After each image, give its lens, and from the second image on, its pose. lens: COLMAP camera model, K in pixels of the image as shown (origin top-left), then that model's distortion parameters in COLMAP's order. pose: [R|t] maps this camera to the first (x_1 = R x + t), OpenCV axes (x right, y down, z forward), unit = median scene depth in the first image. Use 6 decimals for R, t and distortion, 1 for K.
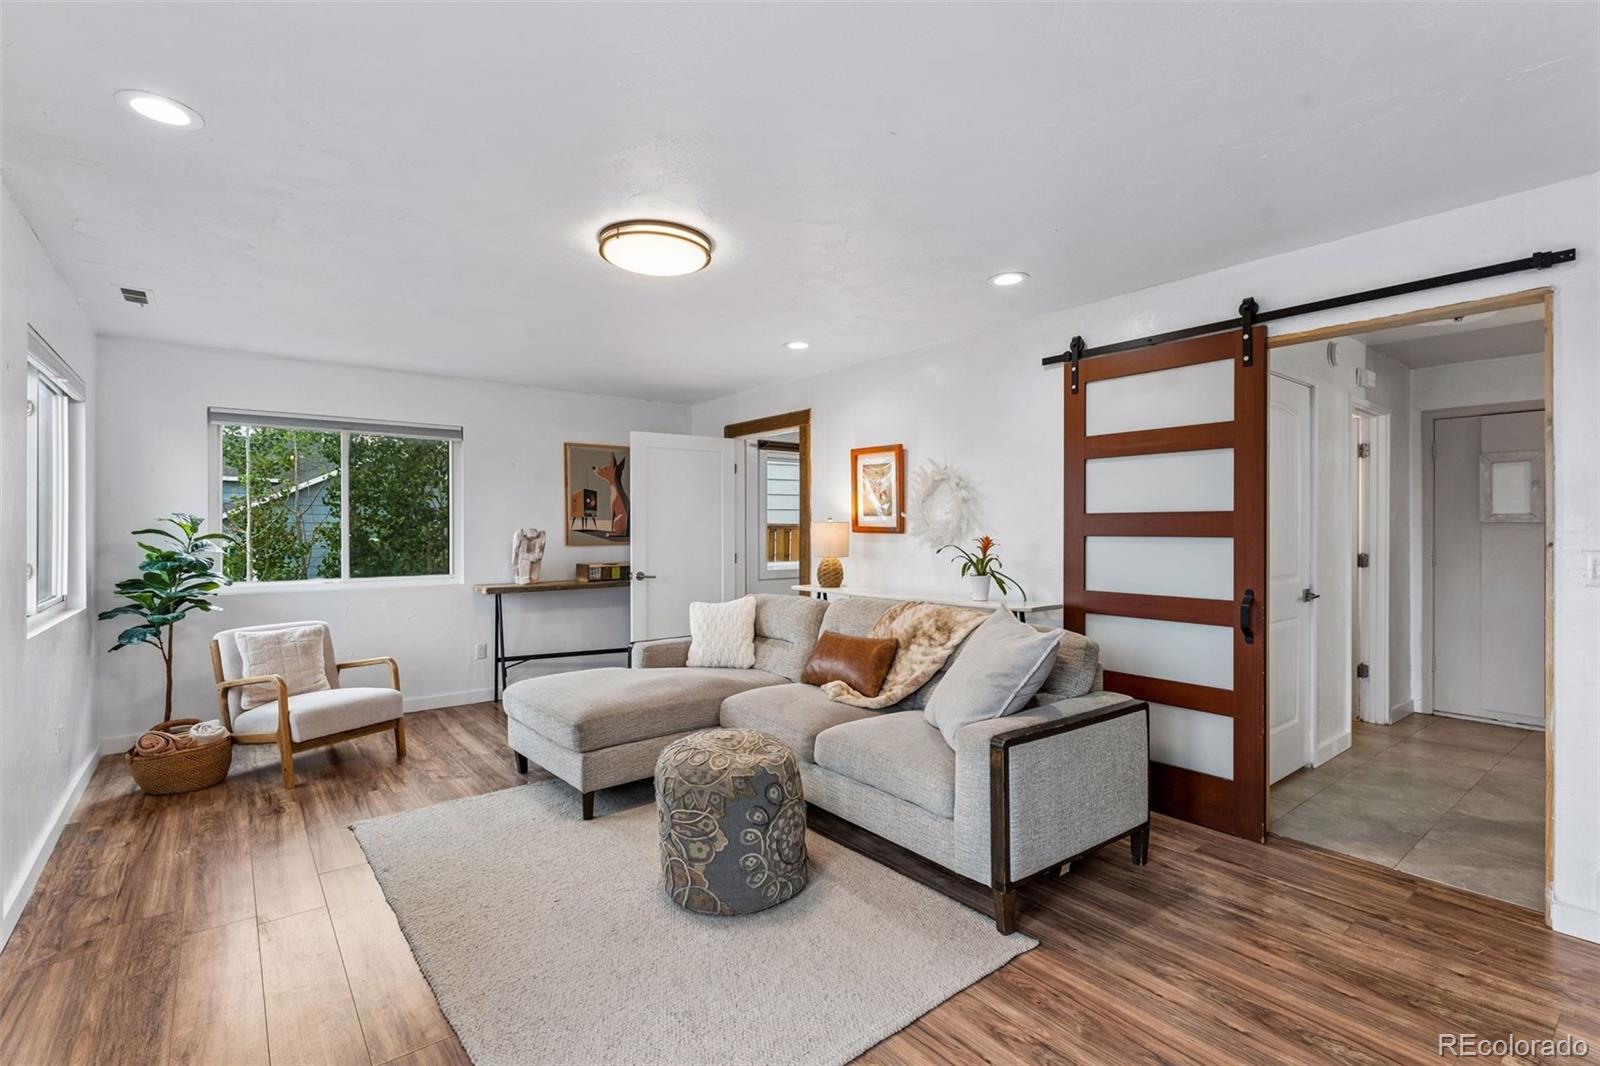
lens RADIAL K [[734.6, 0, 800.4], [0, 734.6, 525.0], [0, 0, 1]] dist [0.001749, -0.000114]
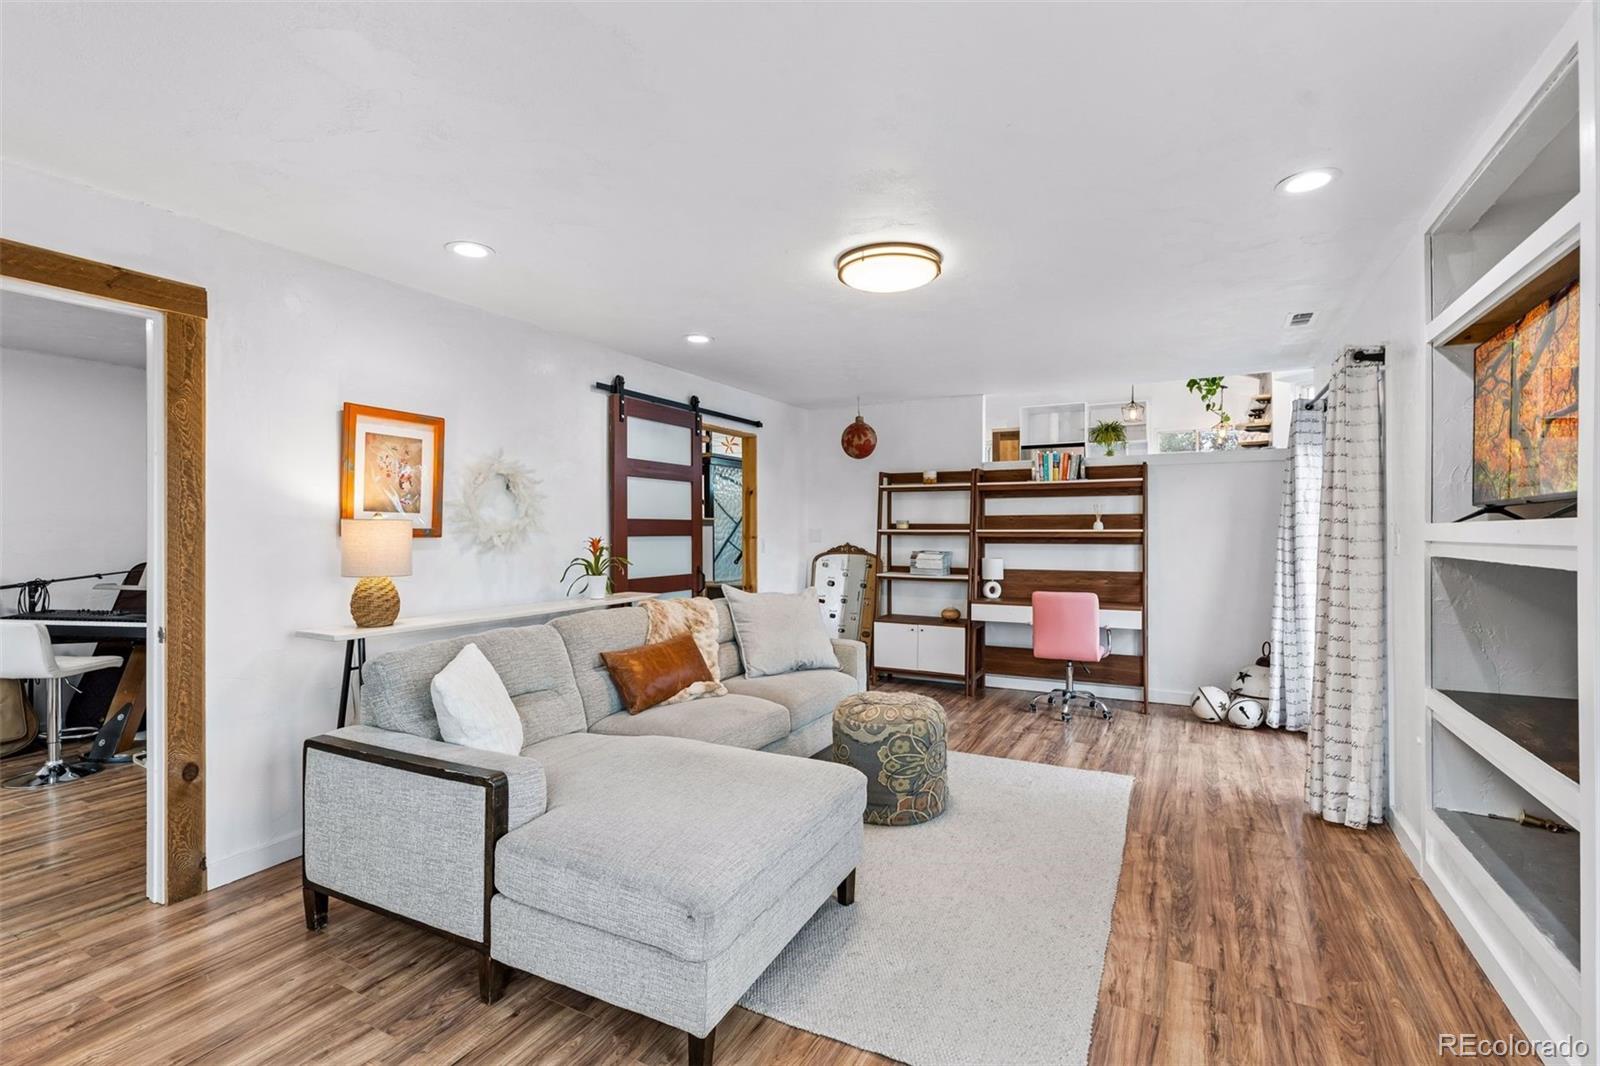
lens RADIAL K [[734.6, 0, 800.4], [0, 734.6, 525.0], [0, 0, 1]] dist [0.001749, -0.000114]
pose [[-0.403761, 0.006514, 0.914841, -0.852175], [-0.003032, 0.999960, -0.008458, 0.005337], [-0.914859, -0.006188, -0.403725, 1.177985]]
